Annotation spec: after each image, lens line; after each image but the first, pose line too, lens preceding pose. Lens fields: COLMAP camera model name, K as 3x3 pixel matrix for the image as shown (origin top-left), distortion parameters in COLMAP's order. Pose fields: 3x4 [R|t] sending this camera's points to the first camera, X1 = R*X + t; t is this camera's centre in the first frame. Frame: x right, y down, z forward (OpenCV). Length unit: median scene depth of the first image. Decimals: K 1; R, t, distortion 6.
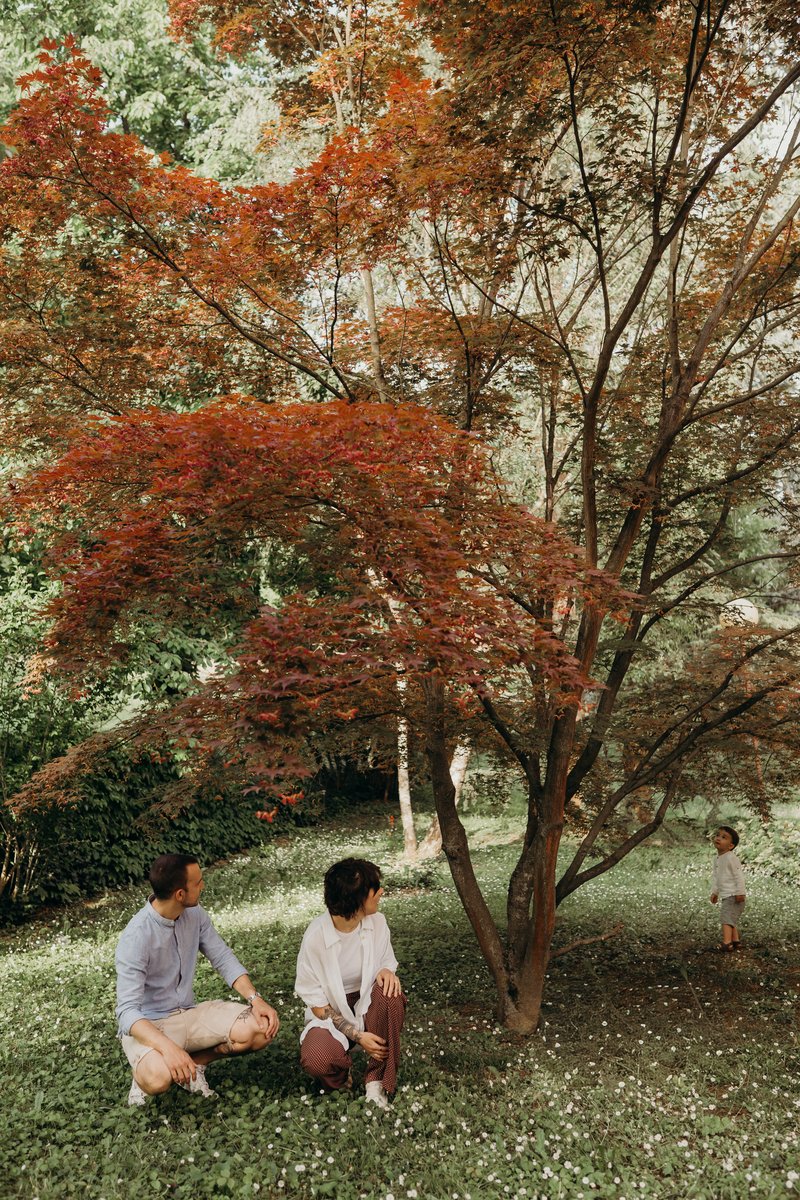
lens RADIAL K [[1269.8, 0, 403.7], [0, 1269.8, 602.5], [0, 0, 1]] dist [0.011401, 0.000000]
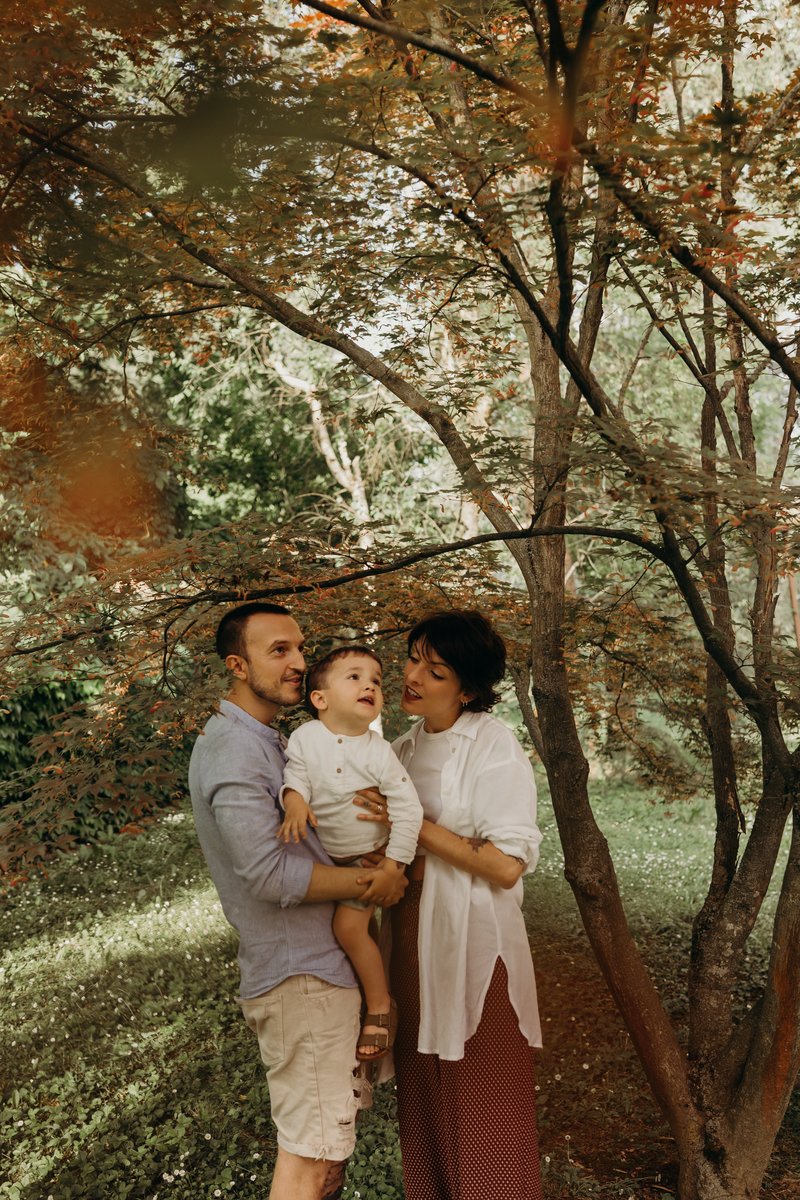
lens RADIAL K [[1269.8, 0, 401.7], [0, 1269.8, 596.8], [0, 0, 1]] dist [0.011401, 0.000000]
pose [[0.998241, -0.011251, 0.058203, -0.034970], [0.007695, 0.998110, 0.060971, 0.022706], [-0.058779, -0.060416, 0.996441, 0.249553]]
